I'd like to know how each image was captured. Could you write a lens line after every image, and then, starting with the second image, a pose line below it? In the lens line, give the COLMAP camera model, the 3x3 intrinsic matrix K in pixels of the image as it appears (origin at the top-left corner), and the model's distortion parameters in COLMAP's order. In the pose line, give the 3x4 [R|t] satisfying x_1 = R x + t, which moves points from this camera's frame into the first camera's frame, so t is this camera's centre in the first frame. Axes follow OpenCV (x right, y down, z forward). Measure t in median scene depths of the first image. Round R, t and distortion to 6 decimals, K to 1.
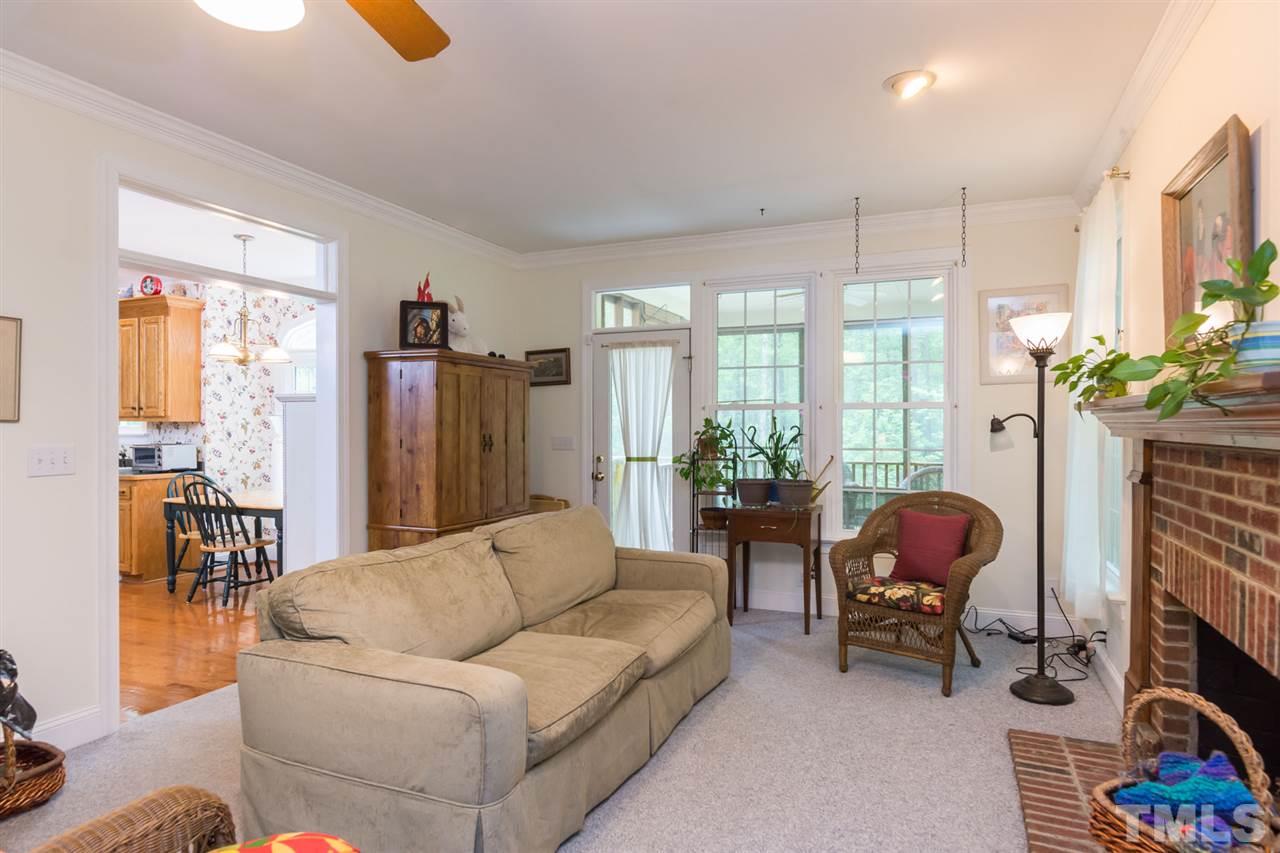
lens RADIAL K [[727.0, 0, 629.5], [0, 727.0, 427.7], [0, 0, 1]] dist [0.000235, -0.000220]
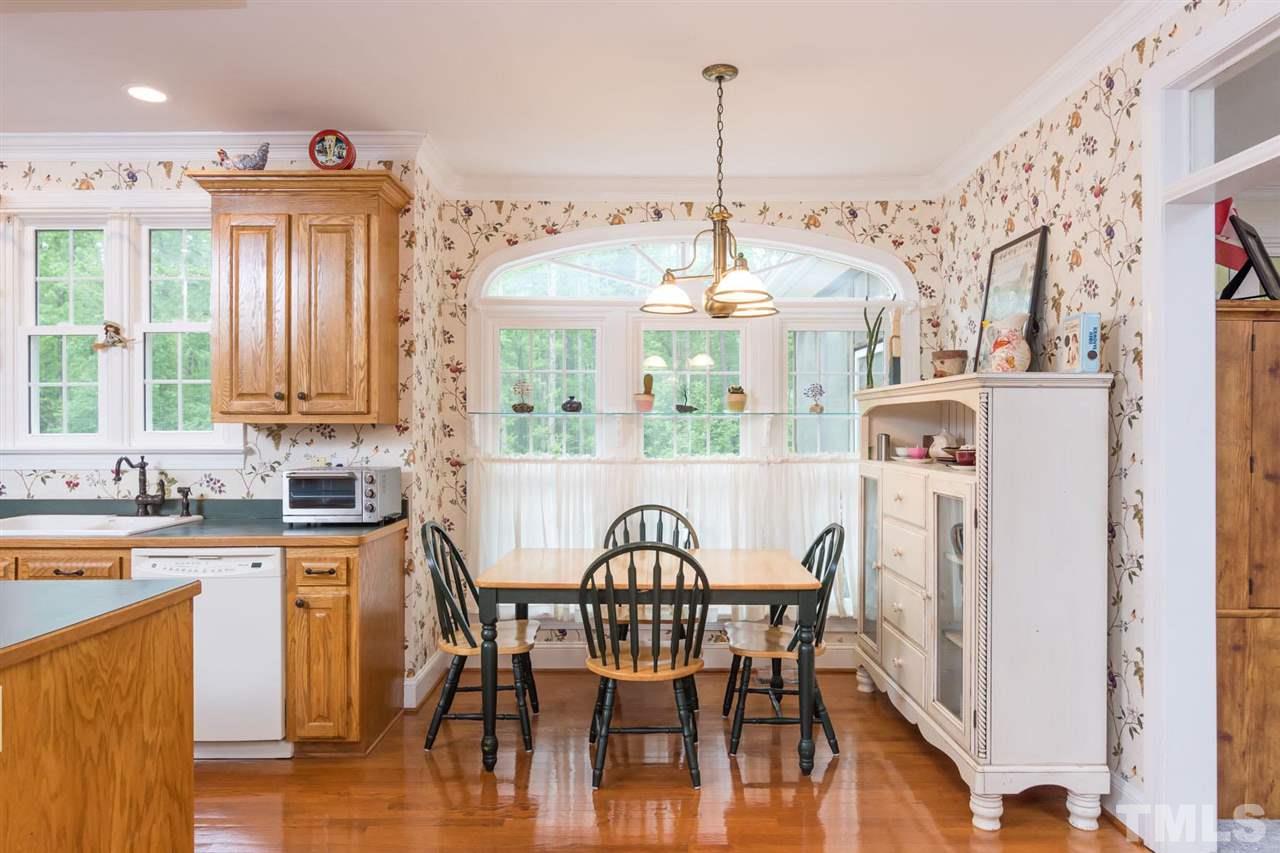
lens RADIAL K [[819.6, 0, 632.8], [0, 819.6, 430.7], [0, 0, 1]] dist [0.014722, 0.002342]
pose [[0.923034, -0.000310, 0.384717, -0.684967], [0.001212, 0.999997, -0.002101, -0.001983], [-0.384715, 0.002406, 0.923032, 0.400622]]
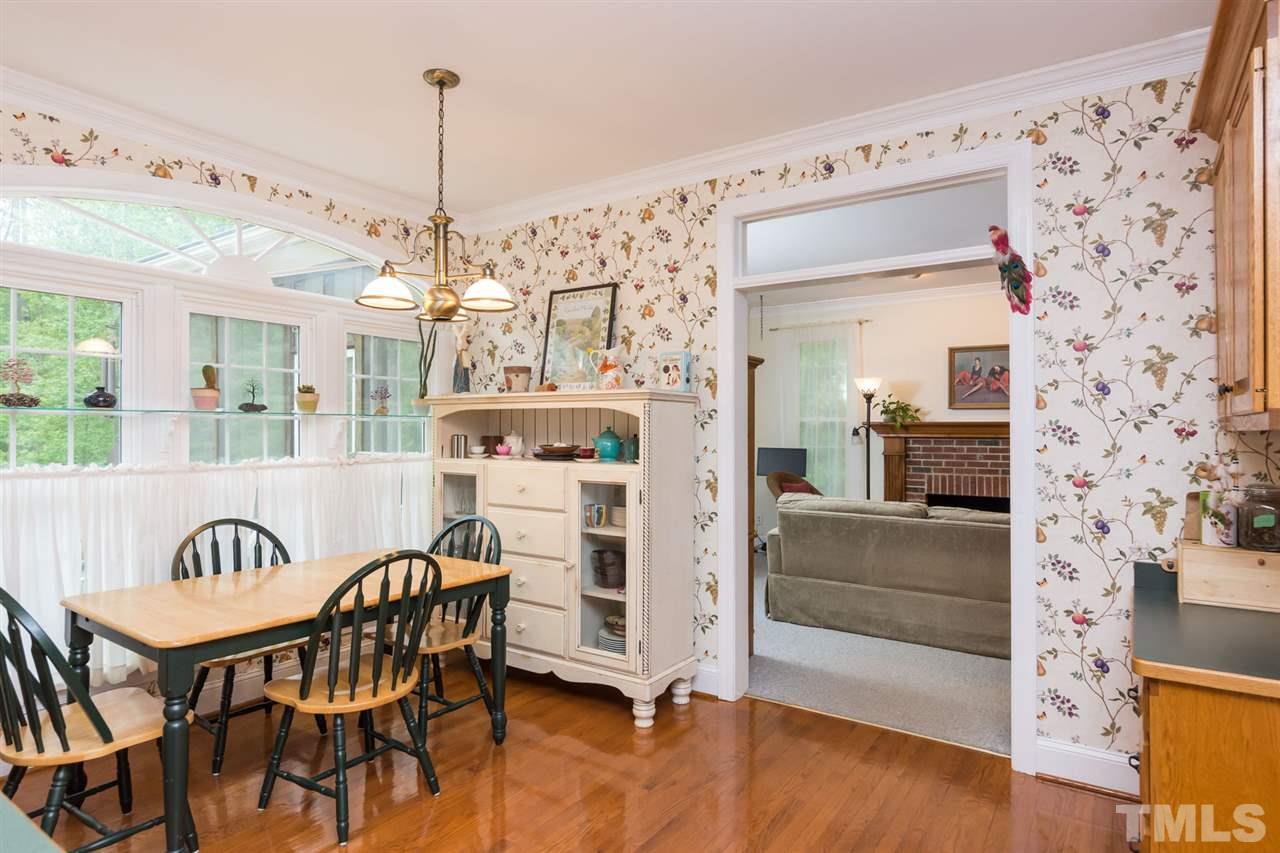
lens RADIAL K [[727.0, 0, 640.9], [0, 727.0, 427.0], [0, 0, 1]] dist [0.000235, -0.000220]
pose [[0.195059, 0.006979, 0.980767, -0.856853], [0.004603, 0.999957, -0.008031, -0.001749], [-0.980781, 0.006081, 0.195018, 0.634410]]
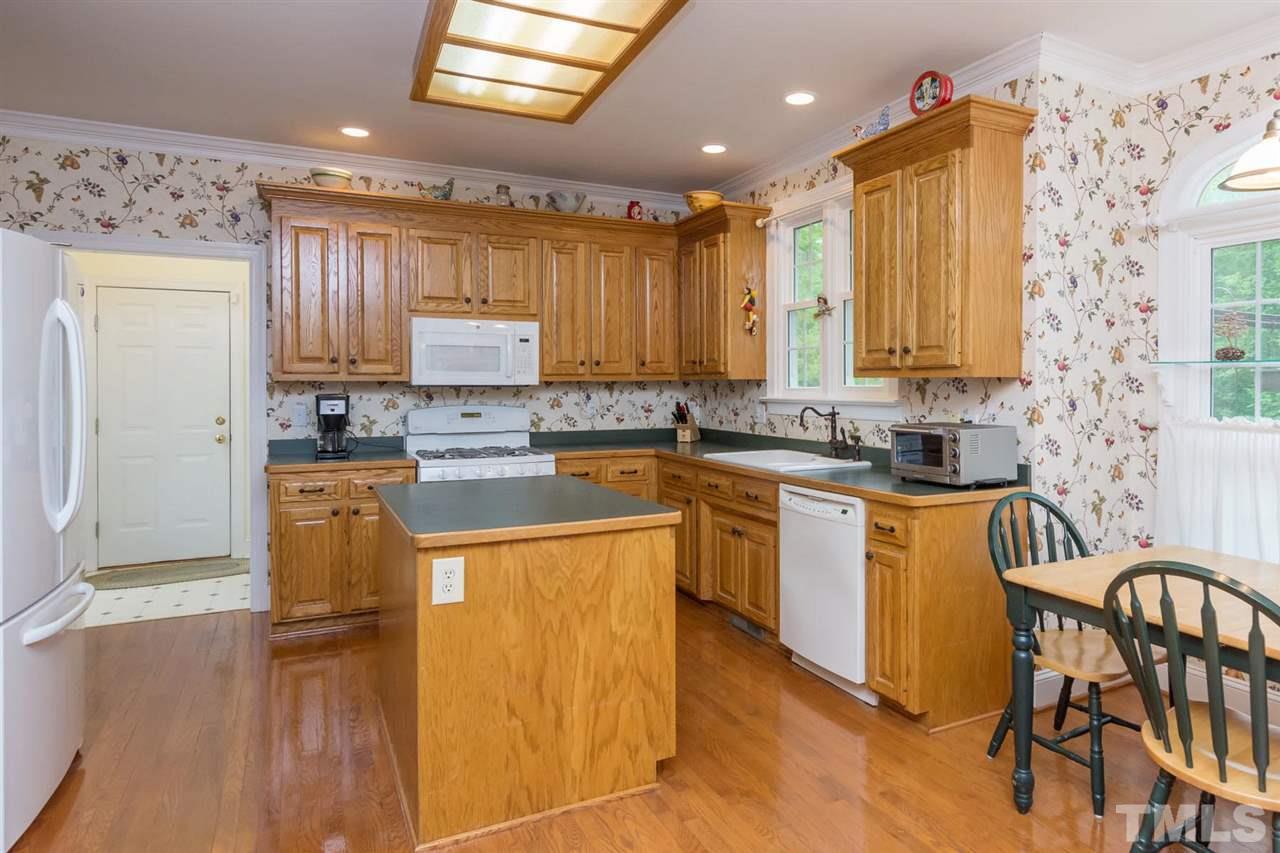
lens RADIAL K [[782.3, 0, 704.4], [0, 782.3, 389.3], [0, 0, 1]] dist [0.006121, -0.001987]
pose [[0.780348, 0.004228, -0.625331, -0.451208], [-0.002563, 0.999990, 0.003563, -0.002028], [0.625340, -0.001178, 0.780352, 0.505001]]
